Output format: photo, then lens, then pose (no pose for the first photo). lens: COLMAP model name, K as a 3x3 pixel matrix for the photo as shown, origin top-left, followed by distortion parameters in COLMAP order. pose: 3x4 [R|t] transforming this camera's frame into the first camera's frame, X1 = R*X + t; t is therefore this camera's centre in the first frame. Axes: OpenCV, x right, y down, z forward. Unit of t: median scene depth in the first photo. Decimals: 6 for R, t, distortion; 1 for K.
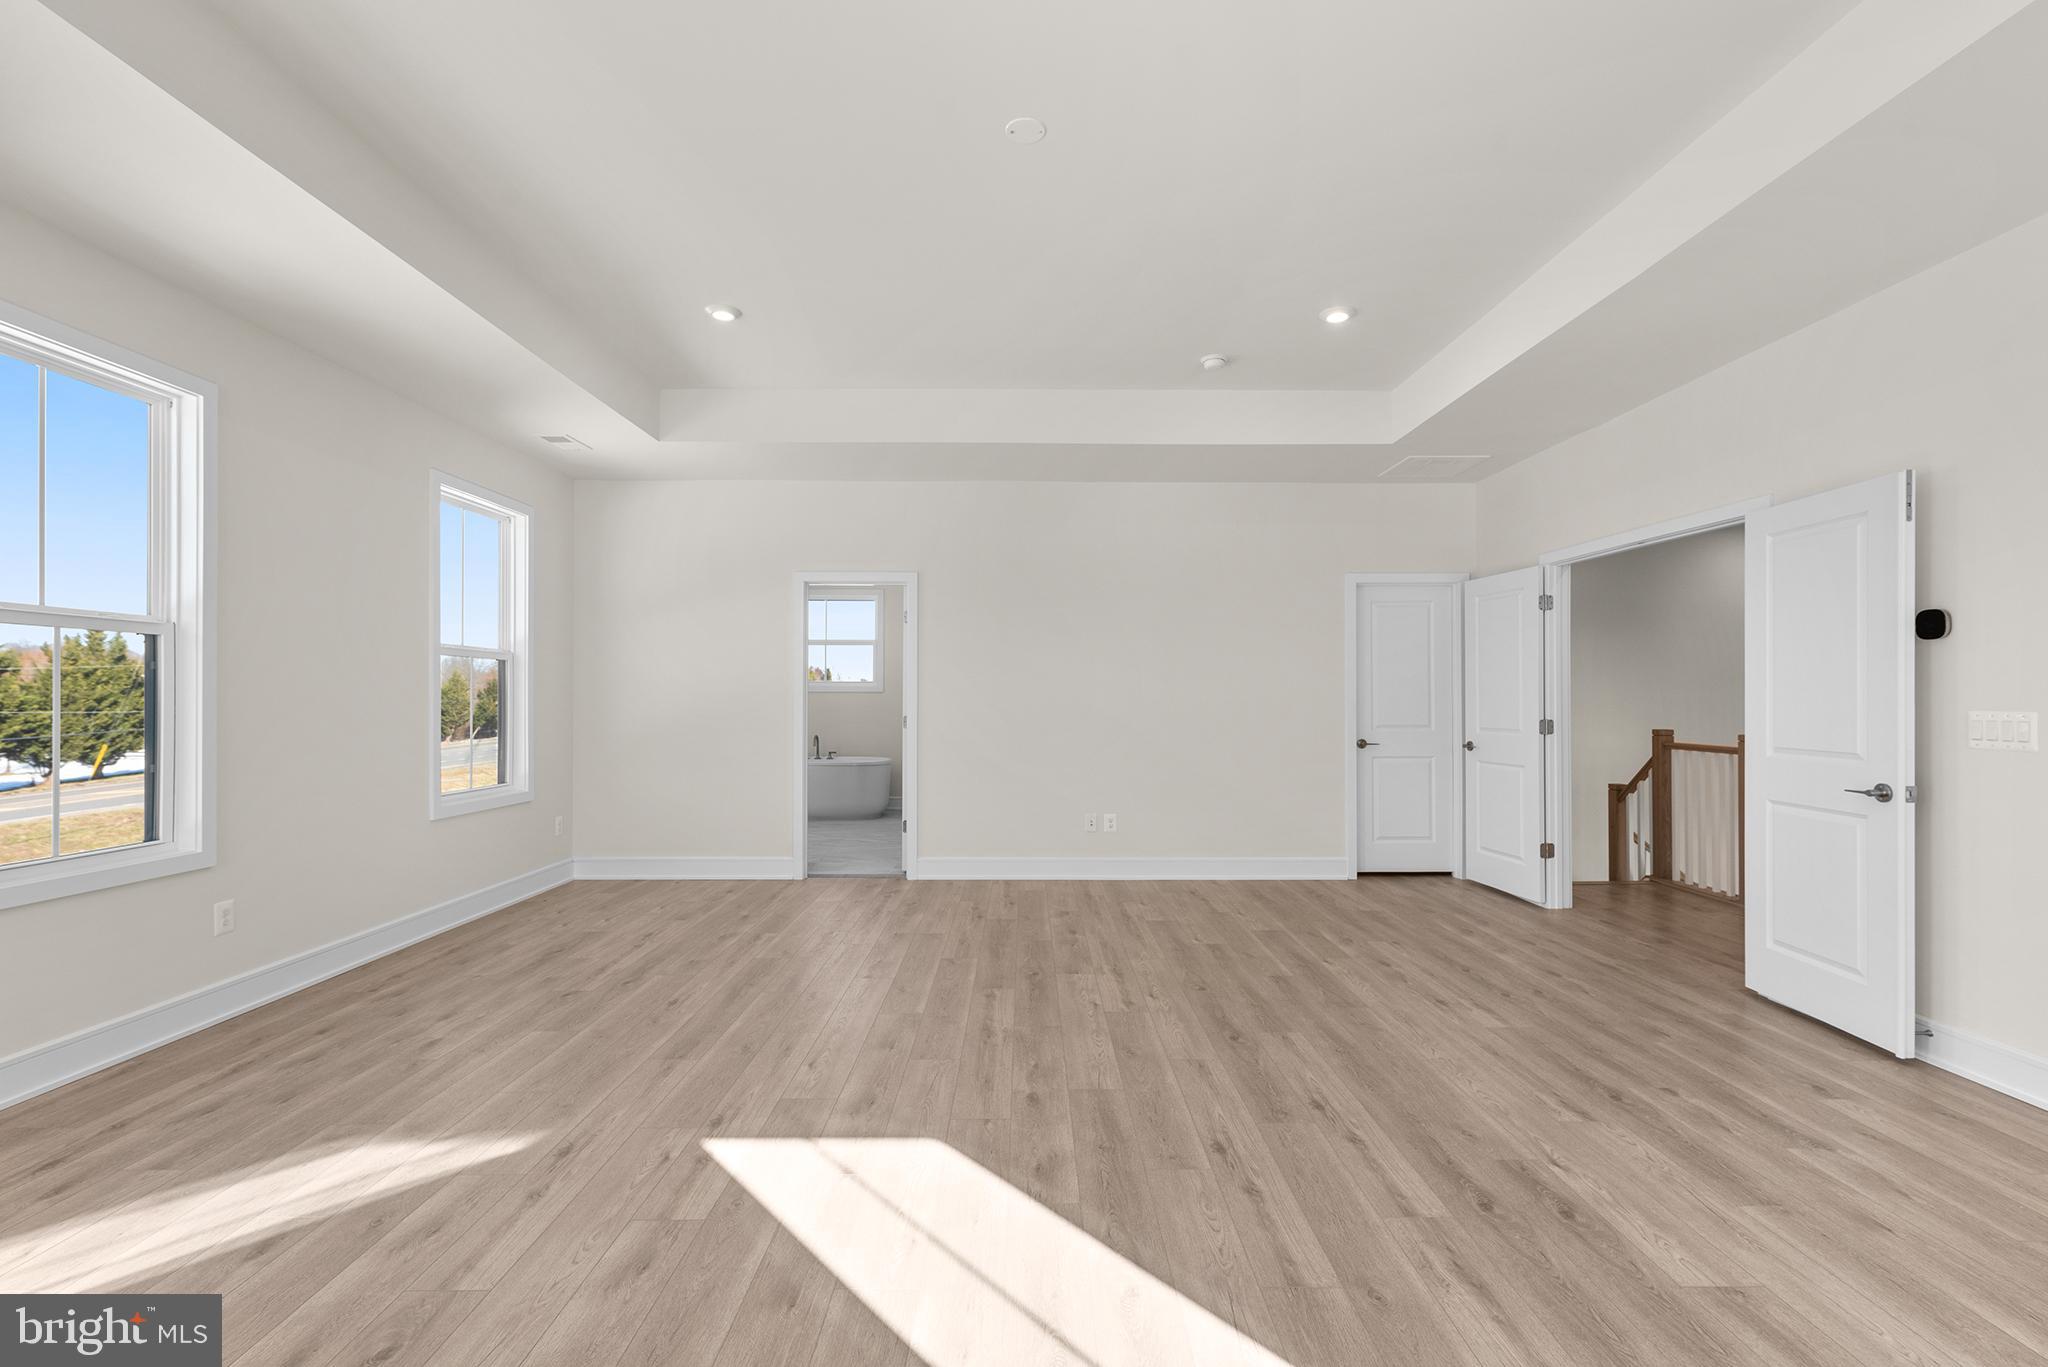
lens RADIAL K [[912.7, 0, 1023.2], [0, 912.7, 687.4], [0, 0, 1]] dist [0.003443, -0.000160]
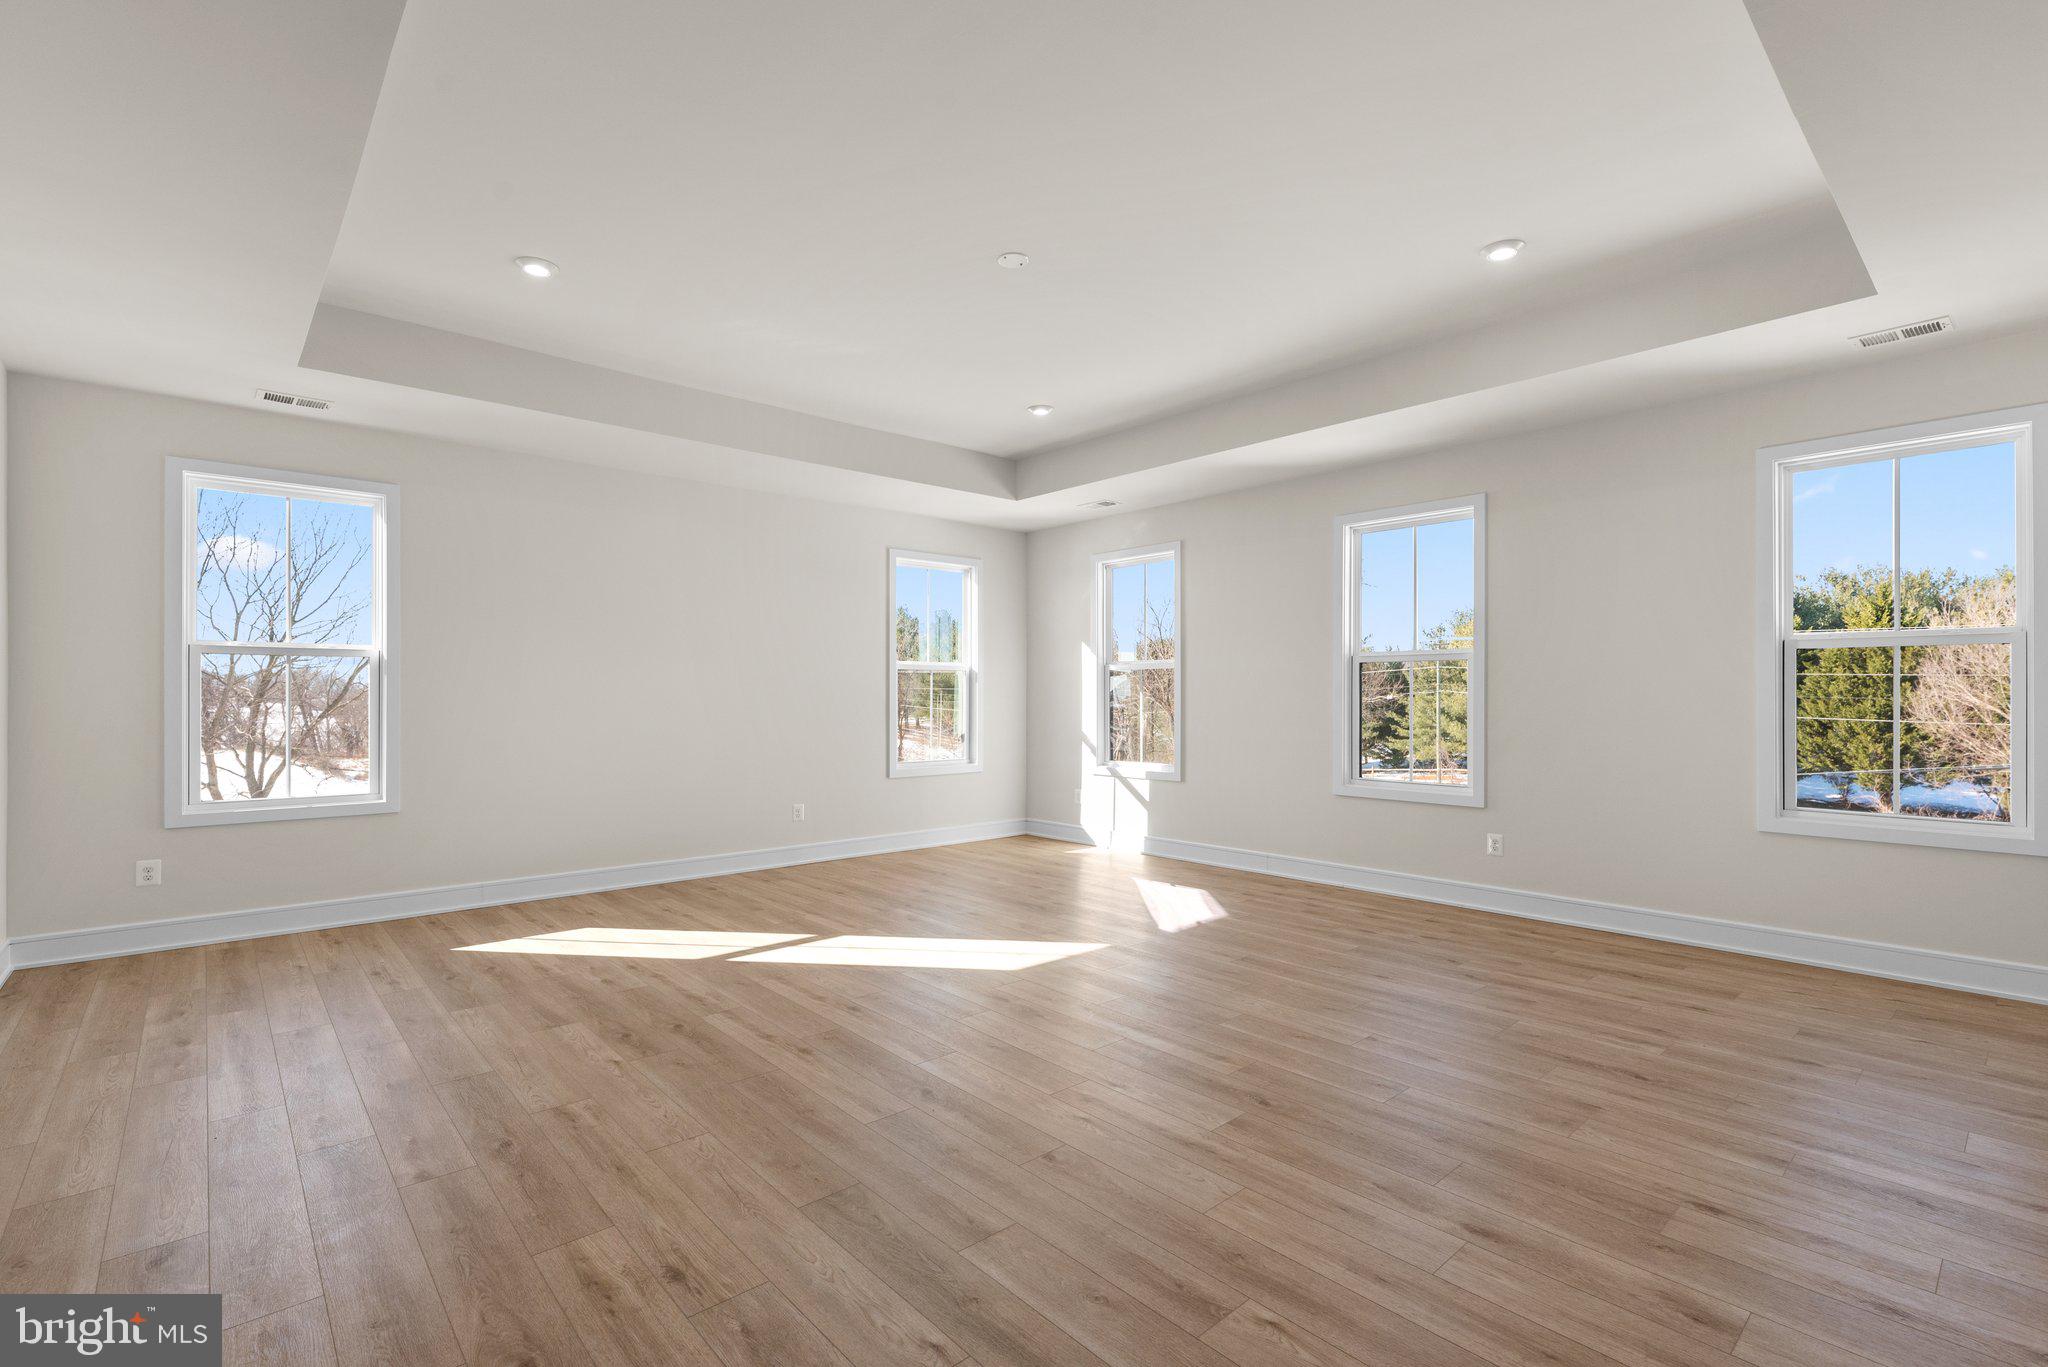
lens RADIAL K [[912.7, 0, 1023.2], [0, 912.7, 687.4], [0, 0, 1]] dist [0.003443, -0.000160]
pose [[-0.748263, -0.006520, -0.663371, 0.880722], [0.006184, 0.999840, -0.016802, 0.020566], [0.663374, -0.016675, -0.748102, 2.046480]]
